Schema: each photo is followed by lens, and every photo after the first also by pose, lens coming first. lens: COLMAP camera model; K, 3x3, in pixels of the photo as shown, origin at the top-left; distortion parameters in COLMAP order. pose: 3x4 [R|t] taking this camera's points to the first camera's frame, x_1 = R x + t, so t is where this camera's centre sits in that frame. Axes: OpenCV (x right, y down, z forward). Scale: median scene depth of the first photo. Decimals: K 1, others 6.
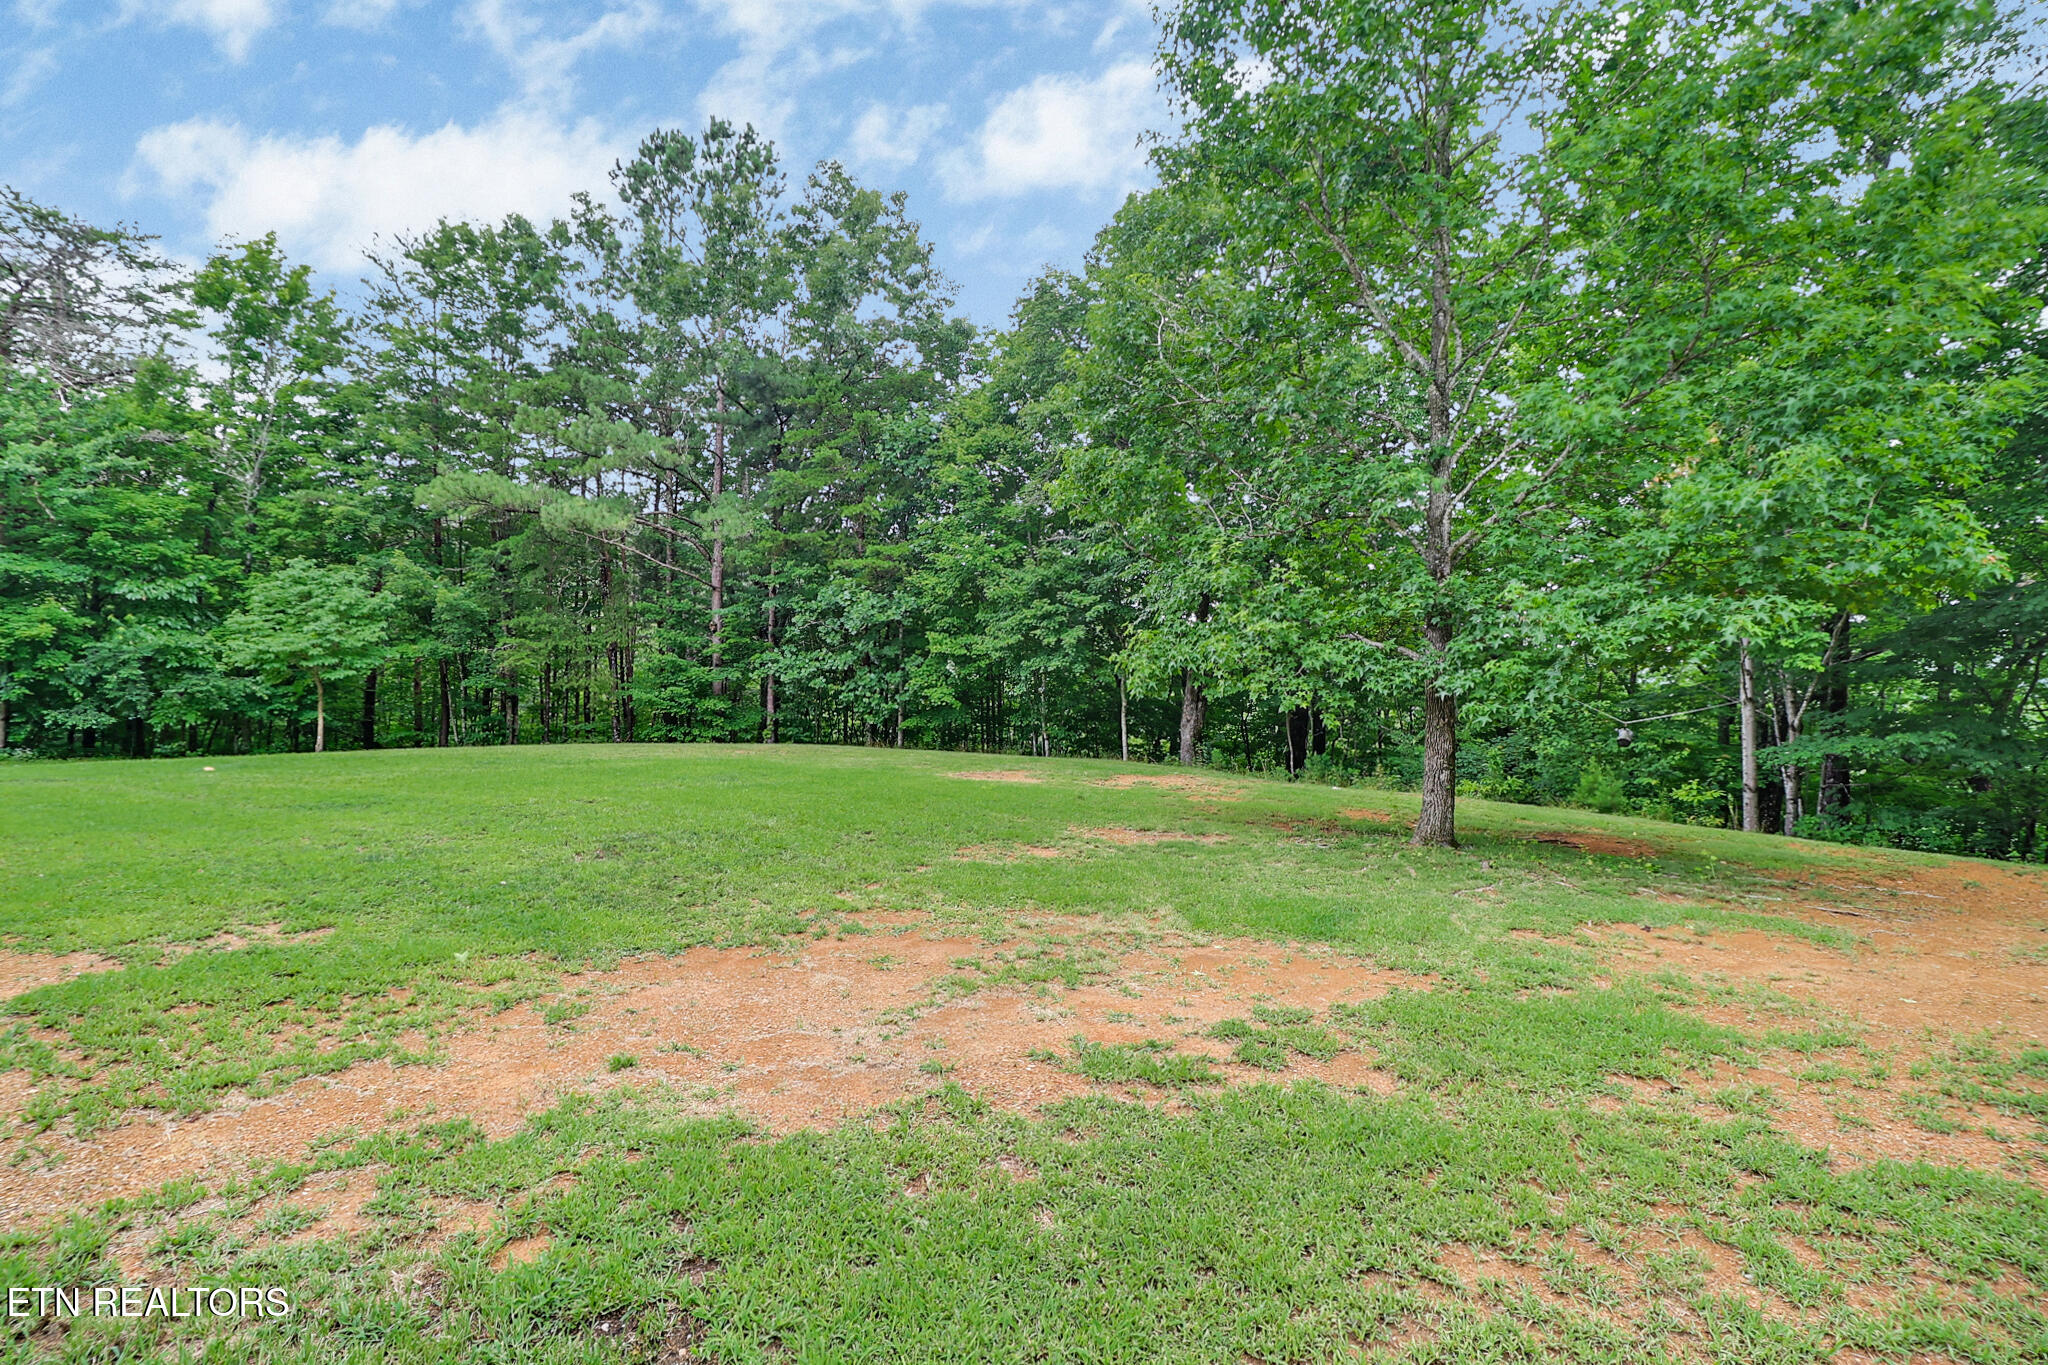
lens RADIAL K [[953.3, 0, 1027.1], [0, 953.3, 645.9], [0, 0, 1]] dist [-0.013783, -0.004686]
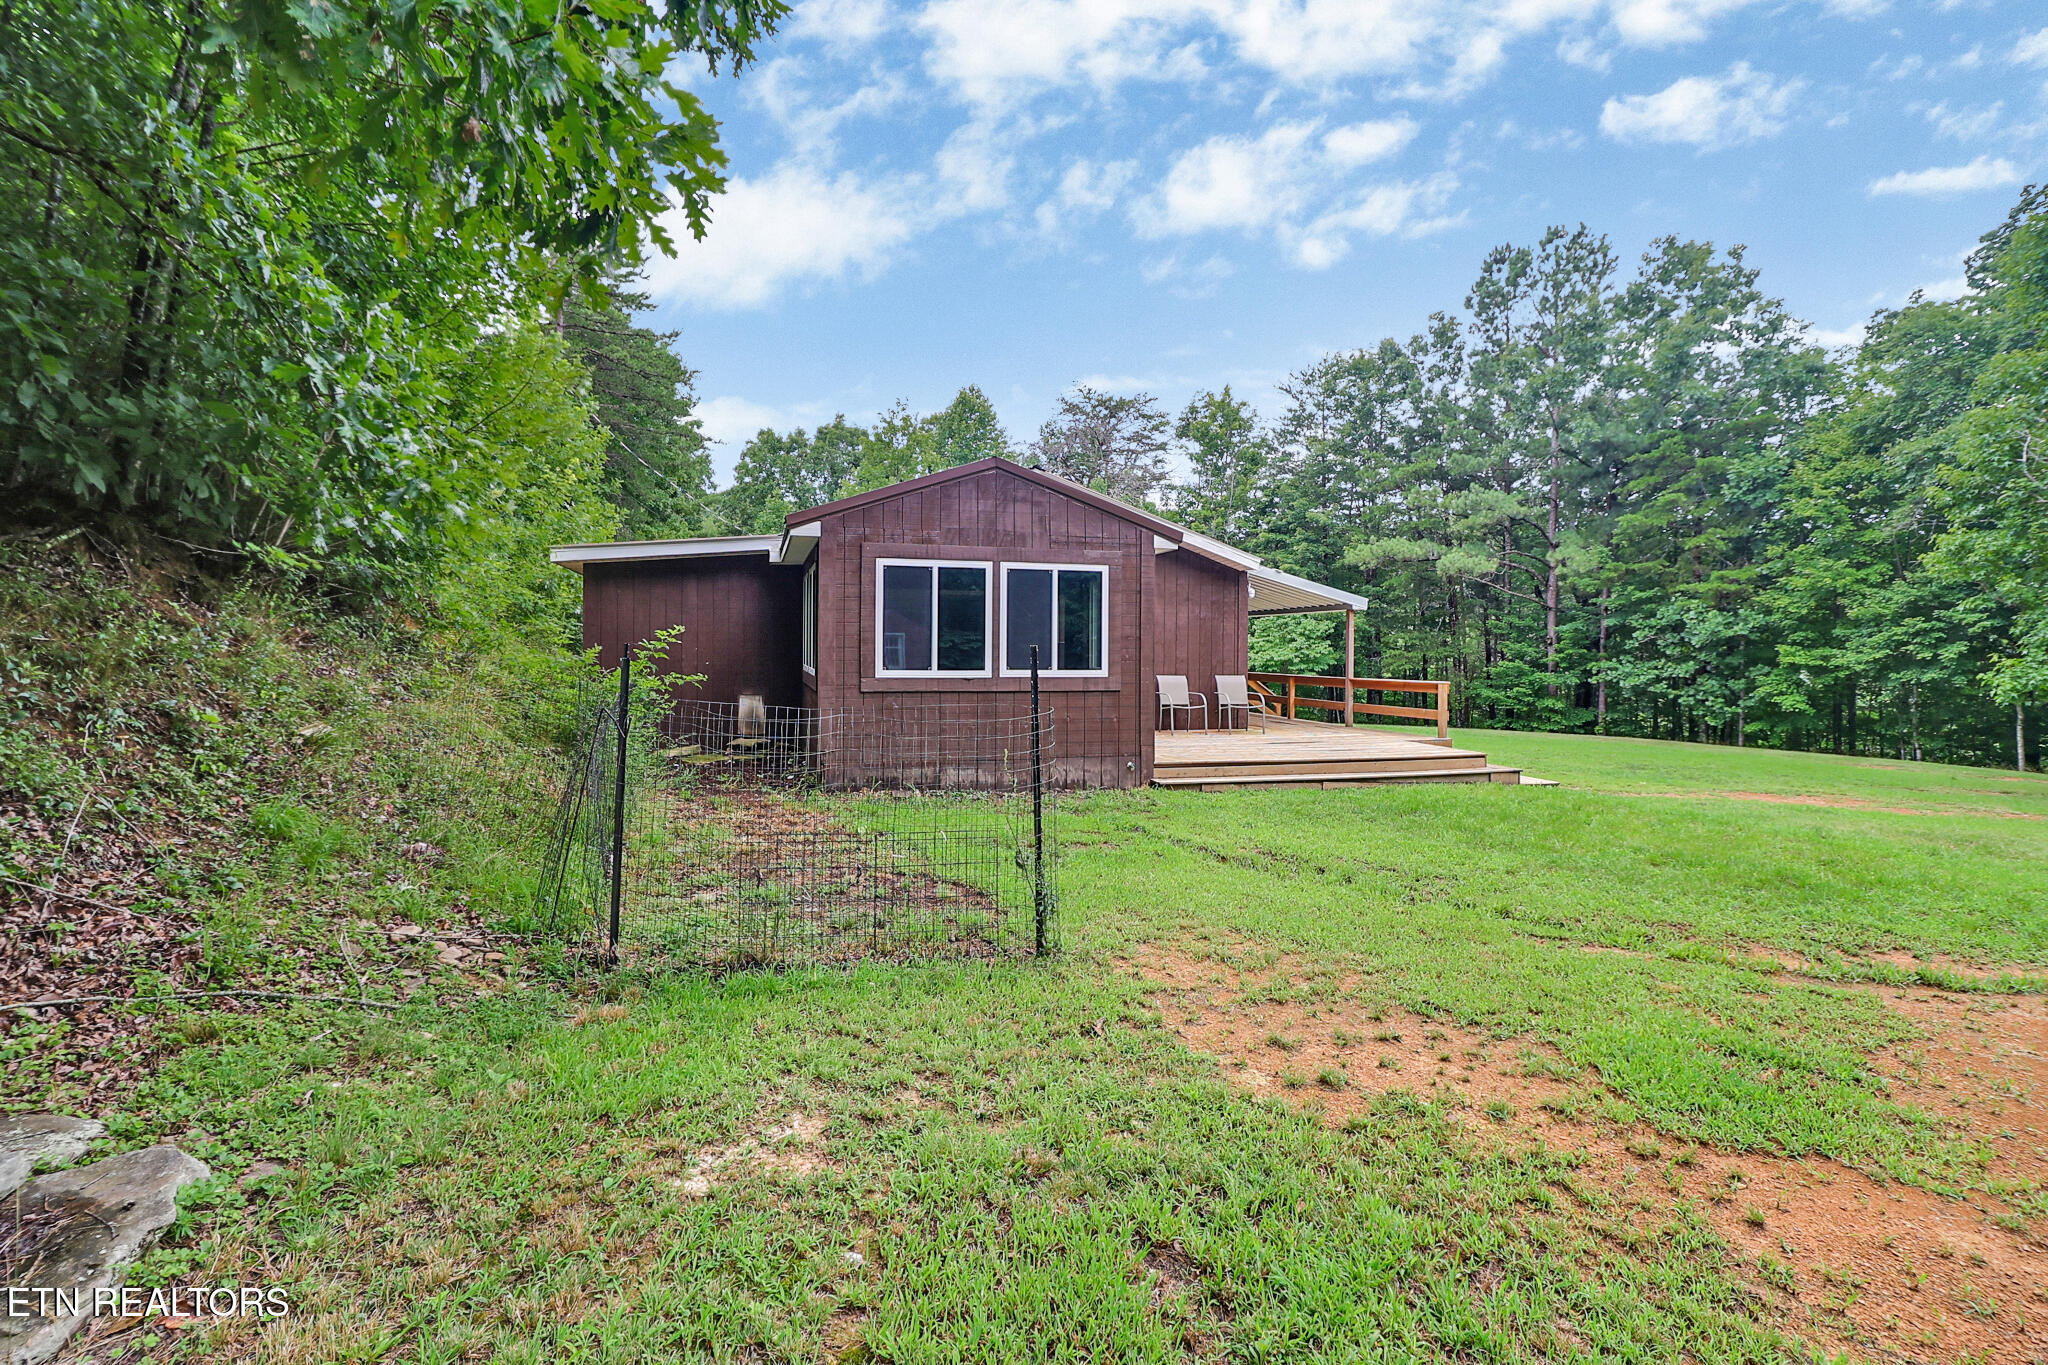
lens RADIAL K [[953.3, 0, 992.3], [0, 953.3, 653.0], [0, 0, 1]] dist [-0.013783, -0.004686]
pose [[0.725215, 0.001489, -0.688521, -0.010482], [0.003498, 0.999977, 0.005847, -0.015235], [0.688514, -0.006649, 0.725193, -0.448745]]
